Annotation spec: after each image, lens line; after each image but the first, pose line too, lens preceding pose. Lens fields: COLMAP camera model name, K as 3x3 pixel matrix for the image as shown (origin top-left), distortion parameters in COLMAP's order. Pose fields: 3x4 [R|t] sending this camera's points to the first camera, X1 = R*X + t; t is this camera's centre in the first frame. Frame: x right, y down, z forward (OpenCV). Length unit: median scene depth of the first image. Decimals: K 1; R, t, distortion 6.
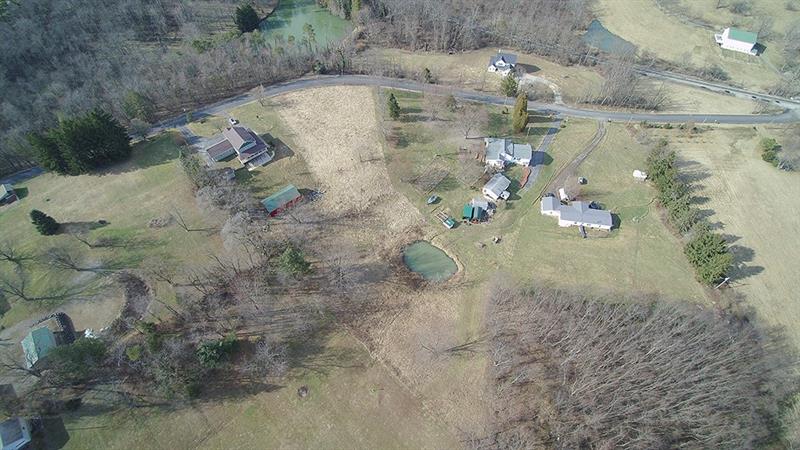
lens RADIAL K [[380.1, 0, 397.1], [0, 380.1, 224.8], [0, 0, 1]] dist [-0.030788, -0.015594]
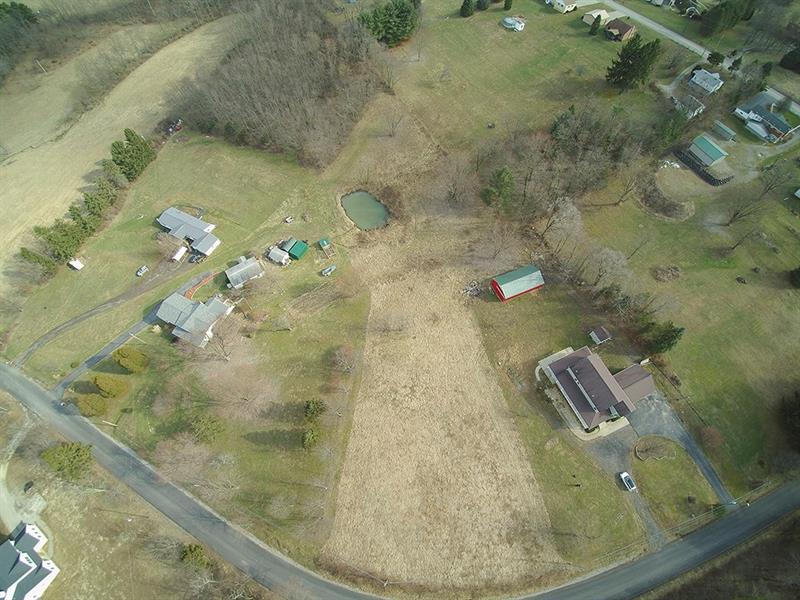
lens RADIAL K [[363.2, 0, 397.0], [0, 363.2, 296.5], [0, 0, 1]] dist [-0.035900, -0.011549]
pose [[-0.961880, -0.224304, 0.156444, -0.189124], [0.237788, -0.403445, 0.883566, -0.779757], [-0.135071, 0.887085, 0.441403, 0.729986]]
